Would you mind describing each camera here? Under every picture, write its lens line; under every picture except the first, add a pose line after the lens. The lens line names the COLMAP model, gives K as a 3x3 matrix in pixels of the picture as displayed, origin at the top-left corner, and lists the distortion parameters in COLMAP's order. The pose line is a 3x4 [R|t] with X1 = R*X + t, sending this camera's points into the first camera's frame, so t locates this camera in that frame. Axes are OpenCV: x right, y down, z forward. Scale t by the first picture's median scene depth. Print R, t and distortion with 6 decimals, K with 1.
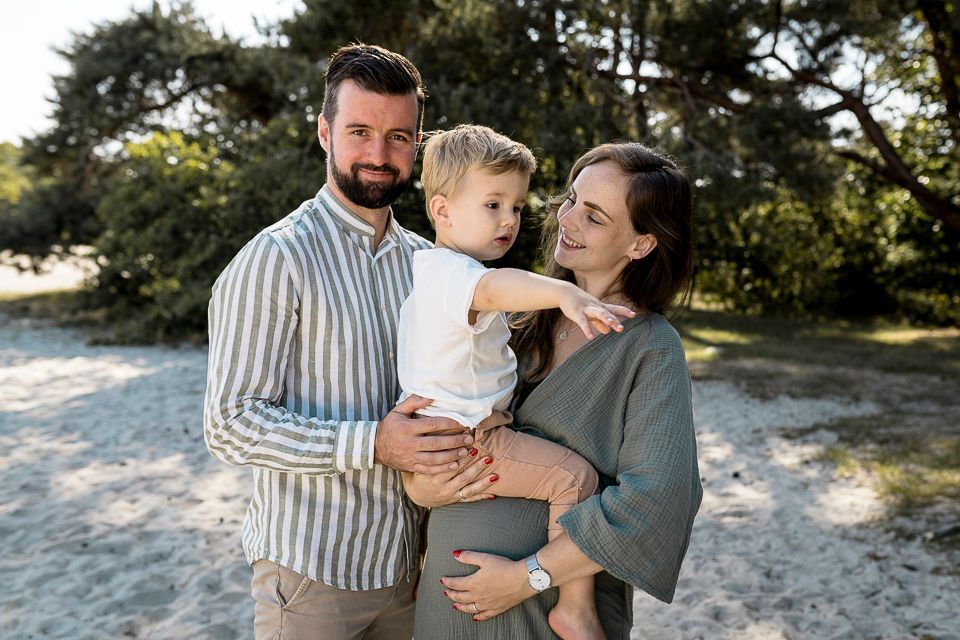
lens RADIAL K [[982.0, 0, 504.5], [0, 982.0, 304.3], [0, 0, 1]] dist [-0.000884, -0.002307]
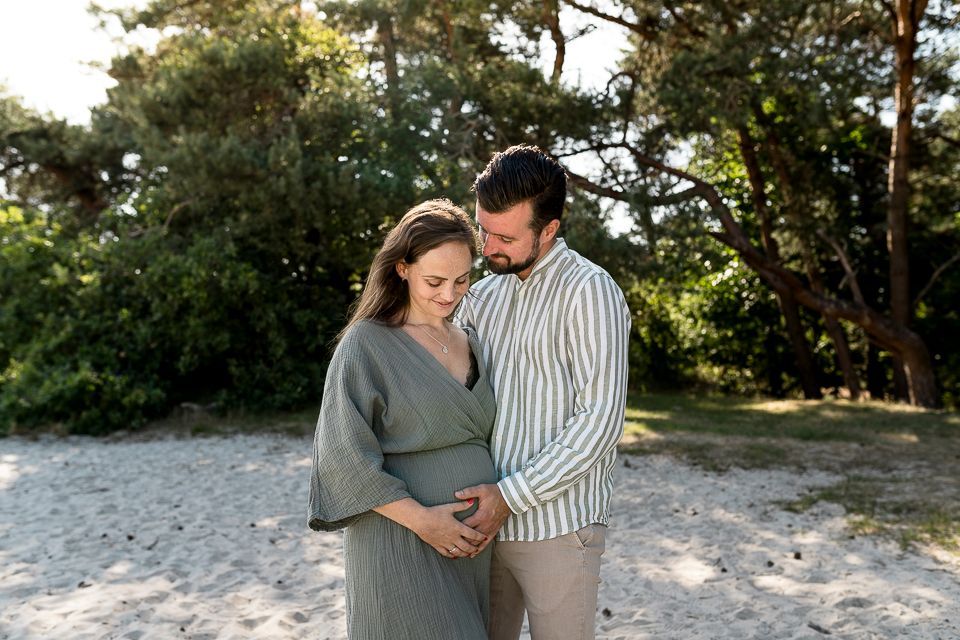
lens RADIAL K [[923.2, 0, 479.3], [0, 923.2, 327.7], [0, 0, 1]] dist [-0.004097, 0.006380]
pose [[0.980504, -0.009332, 0.196278, -0.081932], [0.022022, 0.997797, -0.062572, 0.002934], [-0.195262, 0.065674, 0.978550, 0.071761]]
